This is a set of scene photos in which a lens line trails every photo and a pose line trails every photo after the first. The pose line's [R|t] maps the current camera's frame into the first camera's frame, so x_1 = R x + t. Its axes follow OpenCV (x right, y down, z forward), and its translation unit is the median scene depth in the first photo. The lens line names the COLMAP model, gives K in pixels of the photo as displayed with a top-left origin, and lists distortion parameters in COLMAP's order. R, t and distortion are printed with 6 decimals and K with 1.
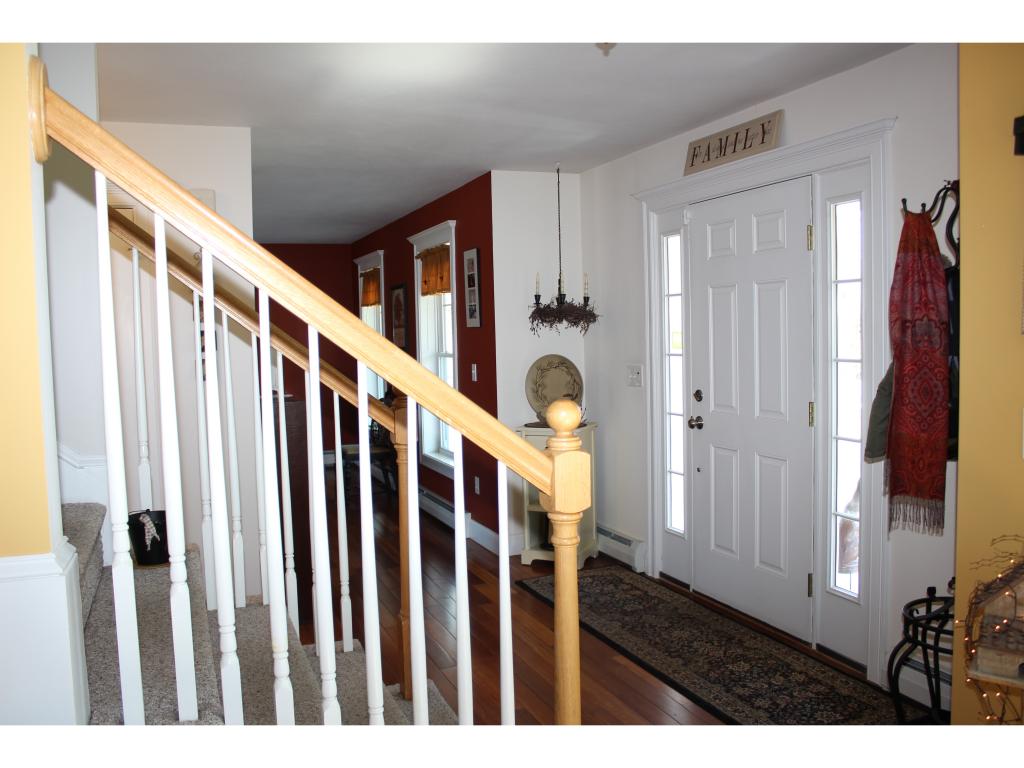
lens RADIAL K [[853.8, 0, 513.2], [0, 853.8, 383.5], [0, 0, 1]] dist [-0.068401, 0.023320]
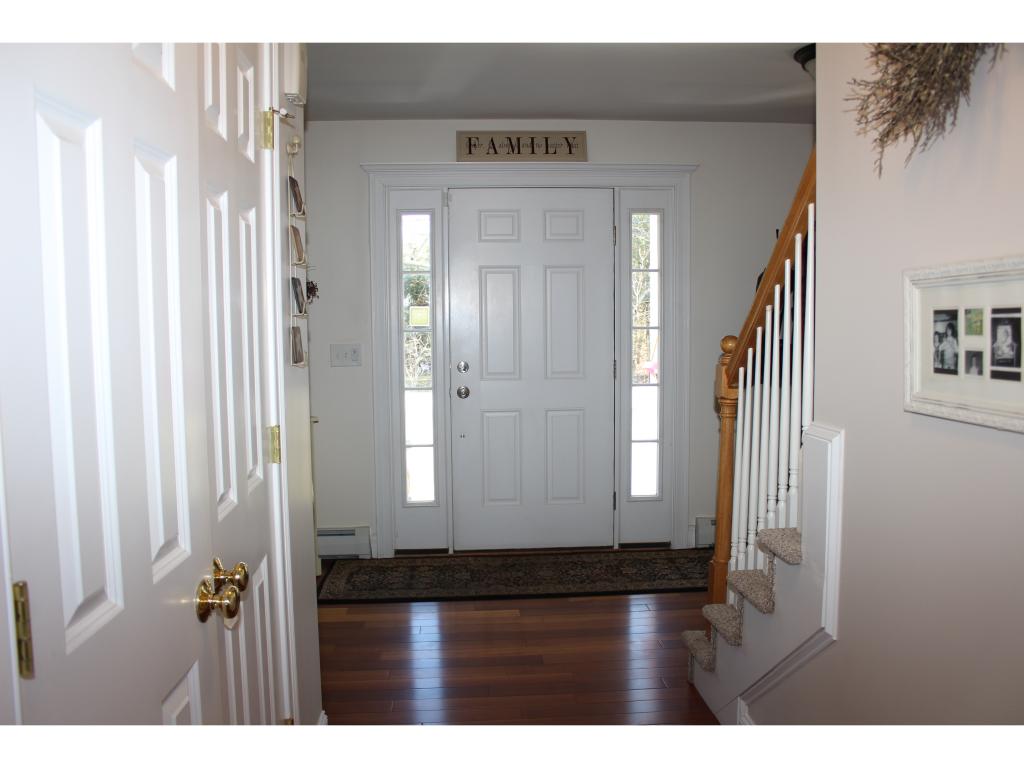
lens RADIAL K [[853.8, 0, 512.8], [0, 853.8, 386.3], [0, 0, 1]] dist [-0.068401, 0.023320]
pose [[0.322430, -0.056241, 0.944921, -0.877039], [0.060280, 0.997427, 0.038797, -0.000157], [-0.944672, 0.044450, 0.324991, 0.659977]]
